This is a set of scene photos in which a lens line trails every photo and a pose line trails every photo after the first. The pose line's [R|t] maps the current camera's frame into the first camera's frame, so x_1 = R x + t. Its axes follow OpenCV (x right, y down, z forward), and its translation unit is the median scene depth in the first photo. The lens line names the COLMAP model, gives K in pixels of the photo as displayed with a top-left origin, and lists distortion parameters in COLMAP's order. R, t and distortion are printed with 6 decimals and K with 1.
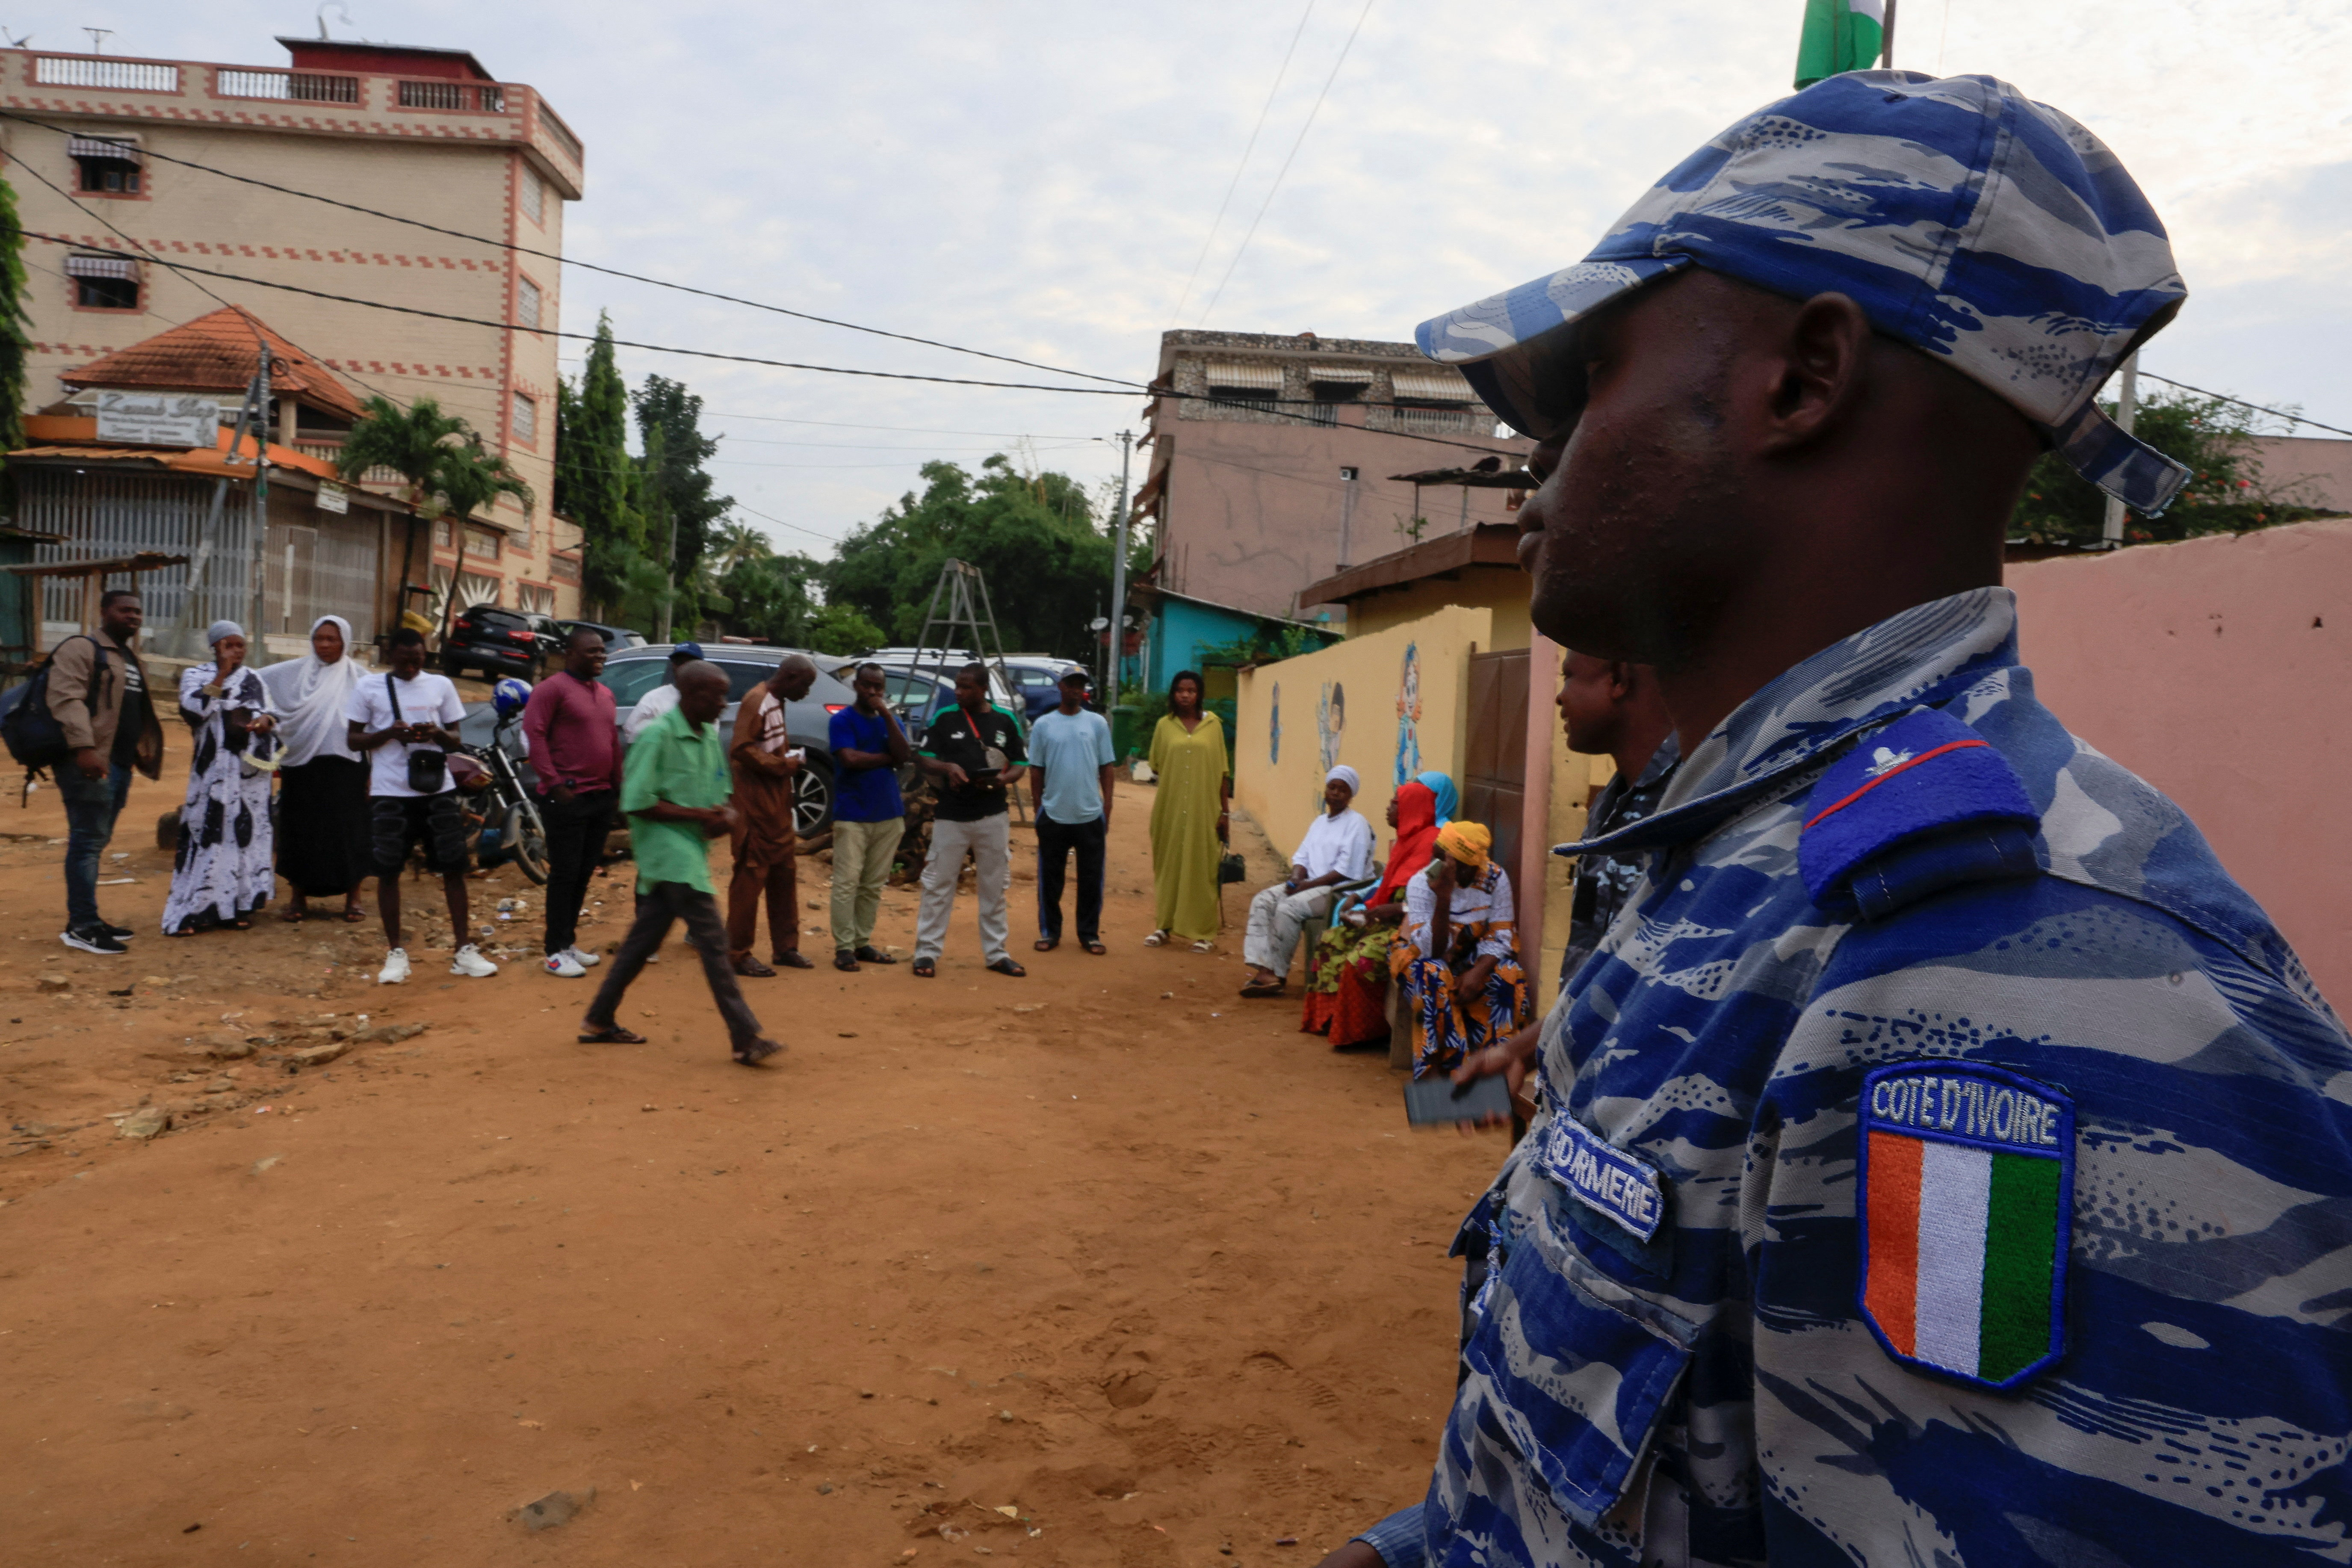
lens RADIAL K [[1609.9, 0, 1176.0], [0, 1609.9, 784.0], [0, 0, 1]] dist [0.003202, 0.000244]
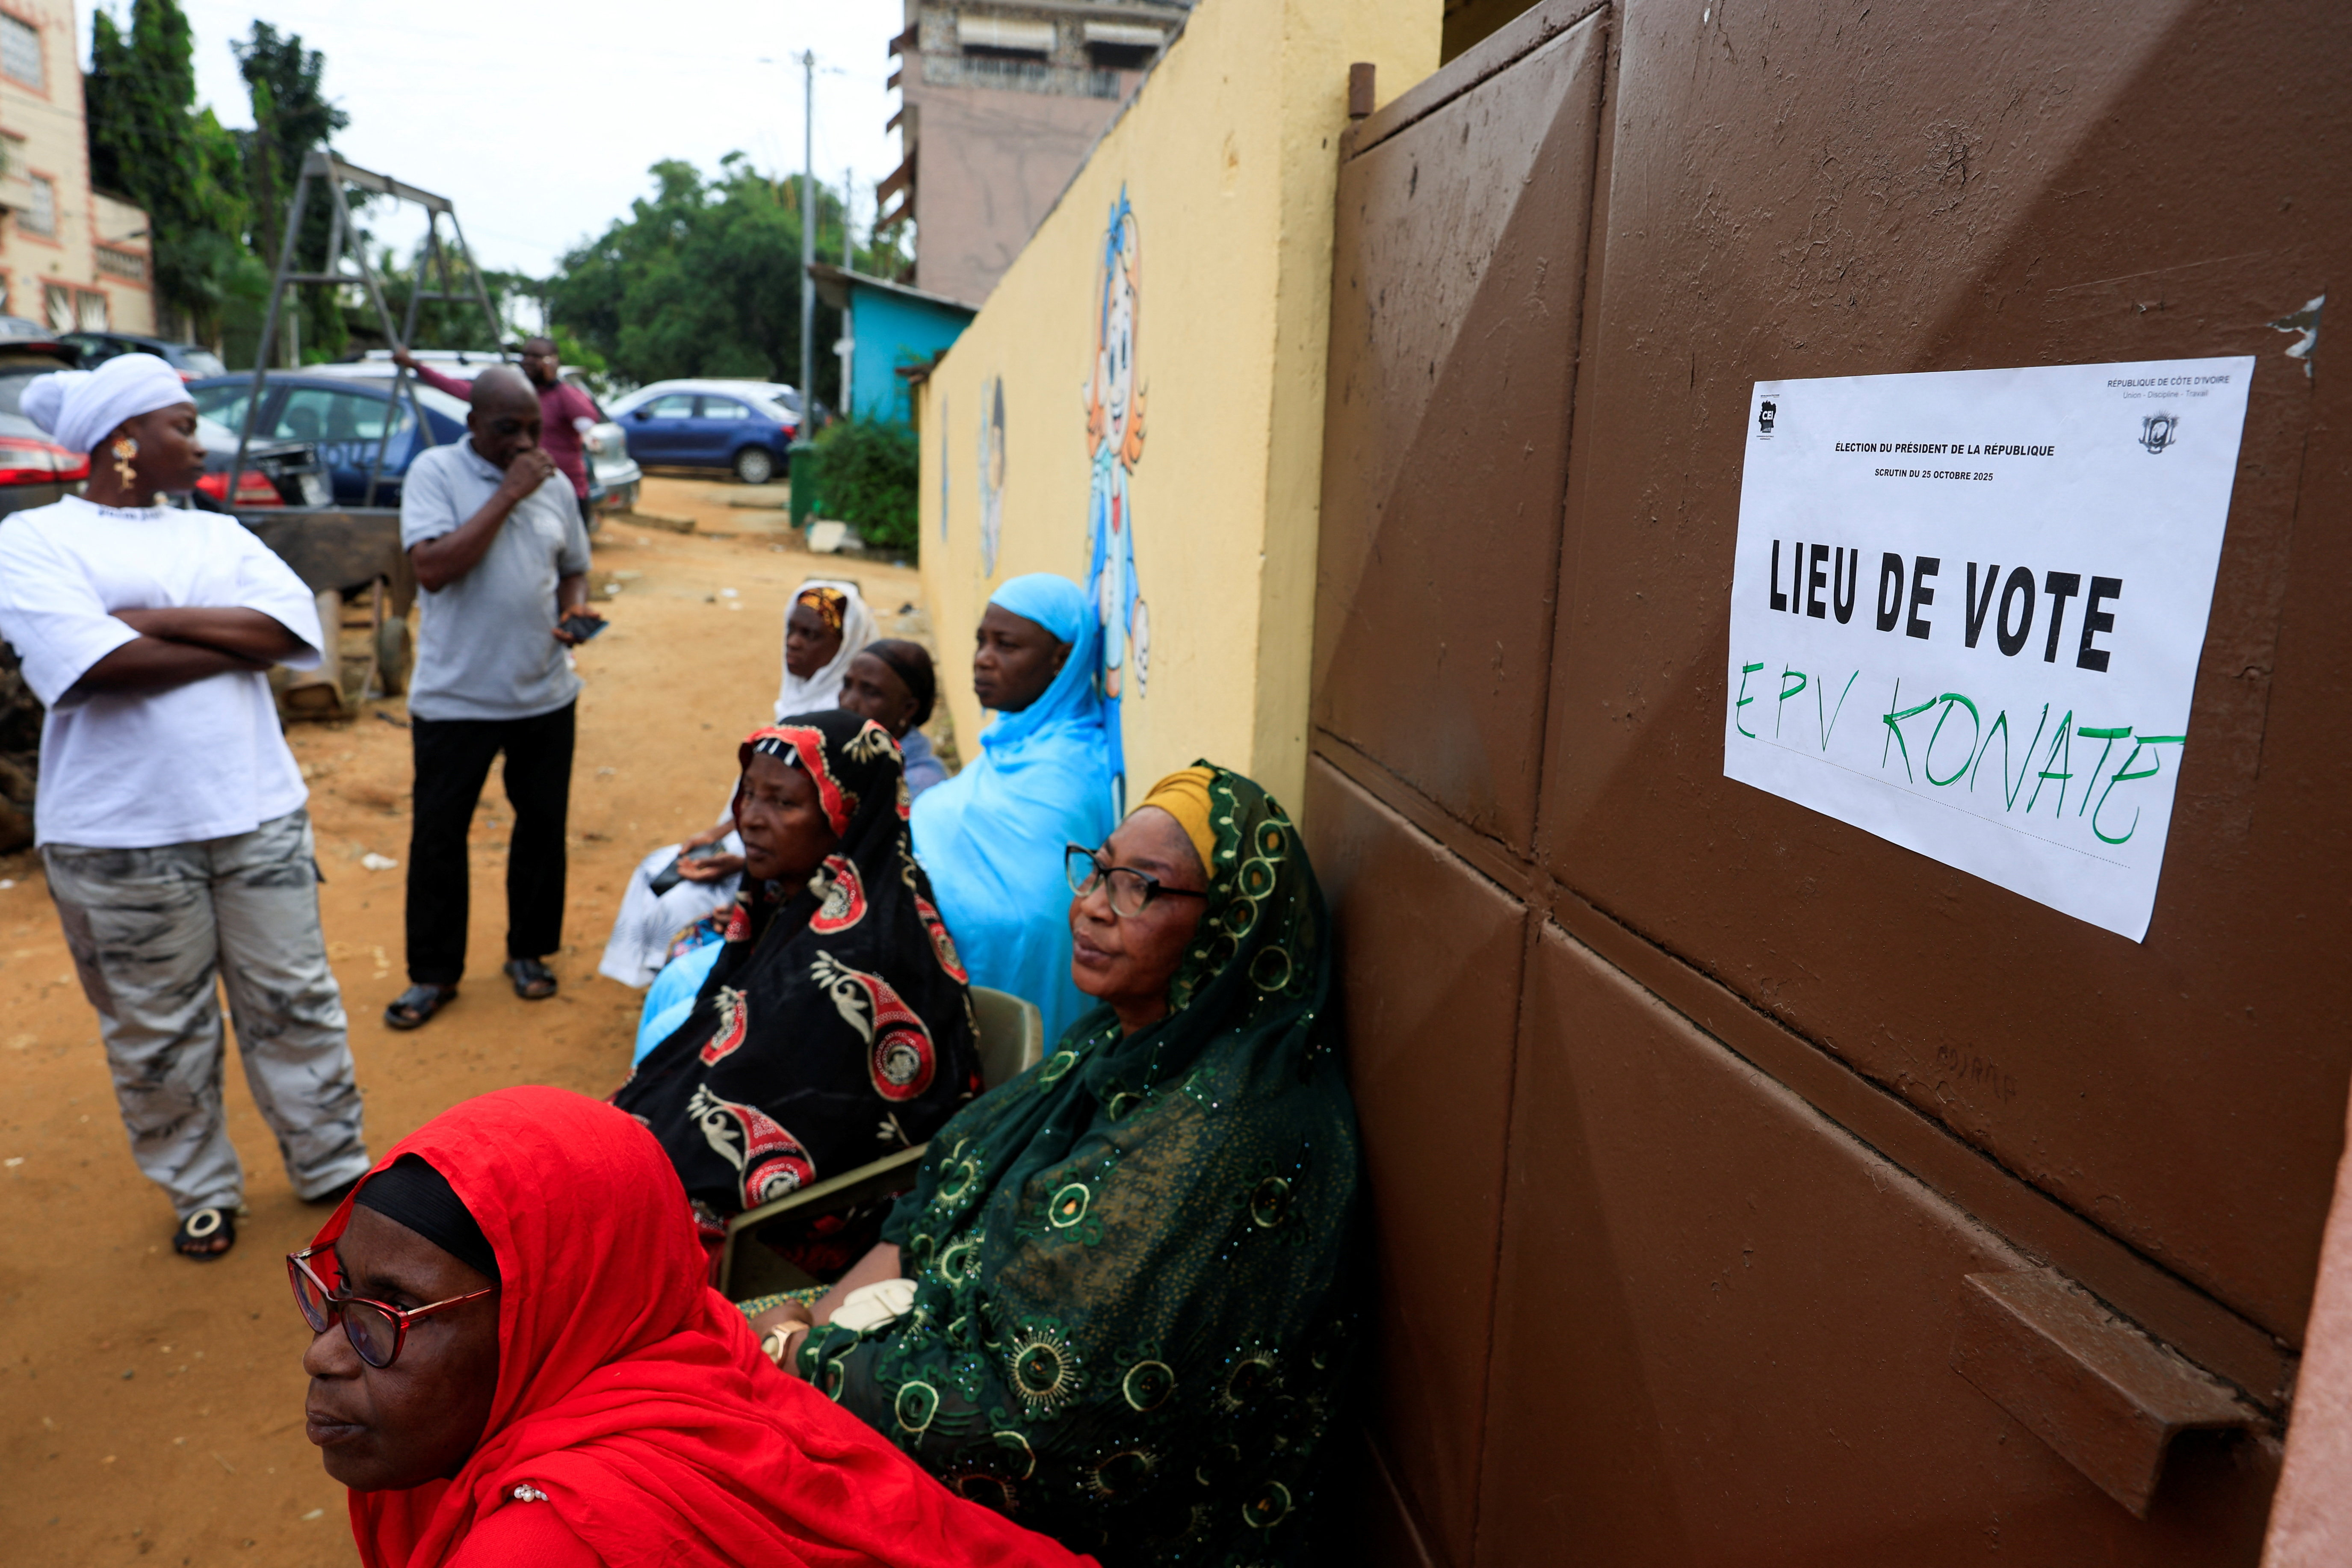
lens RADIAL K [[1571.4, 0, 1160.8], [0, 1571.4, 790.2], [0, 0, 1]] dist [0.000585, -0.003499]
pose [[0.993896, -0.025758, 0.107270, 0.027384], [0.007680, 0.986155, 0.165646, -0.006403], [-0.110052, -0.163811, 0.980334, 0.159658]]
